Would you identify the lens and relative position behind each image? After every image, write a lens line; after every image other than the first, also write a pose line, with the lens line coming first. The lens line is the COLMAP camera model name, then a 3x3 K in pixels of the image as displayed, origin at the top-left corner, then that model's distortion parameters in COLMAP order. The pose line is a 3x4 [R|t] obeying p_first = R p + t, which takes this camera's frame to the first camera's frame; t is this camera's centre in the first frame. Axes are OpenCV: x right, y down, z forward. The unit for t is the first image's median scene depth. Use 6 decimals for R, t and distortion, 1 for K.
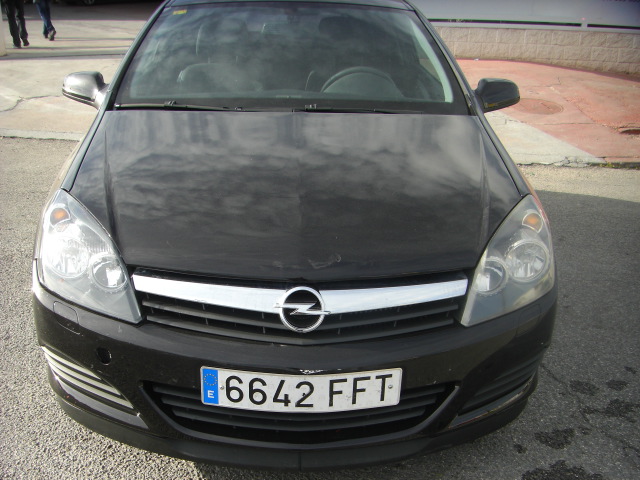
lens RADIAL K [[743.1, 0, 318.6], [0, 743.1, 240.3], [0, 0, 1]] dist [-0.178602, 0.000000]
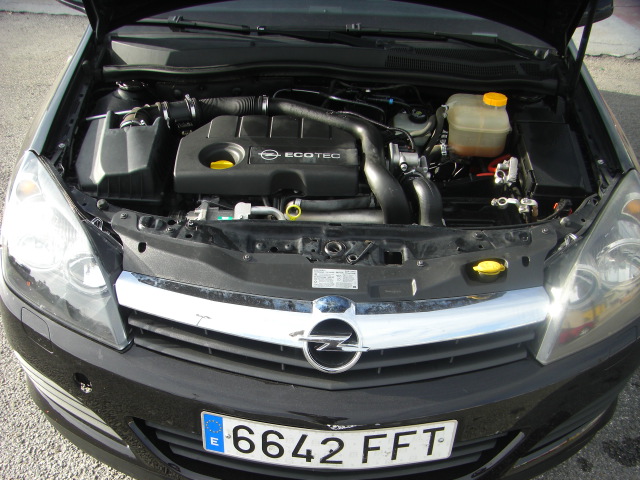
lens RADIAL K [[743.1, 0, 316.7], [0, 743.1, 244.9], [0, 0, 1]] dist [-0.178602, 0.000000]
pose [[0.998171, 0.033835, -0.050100, -0.003442], [-0.022523, 0.977182, 0.211205, -0.166017], [0.056103, -0.209690, 0.976157, 0.271660]]
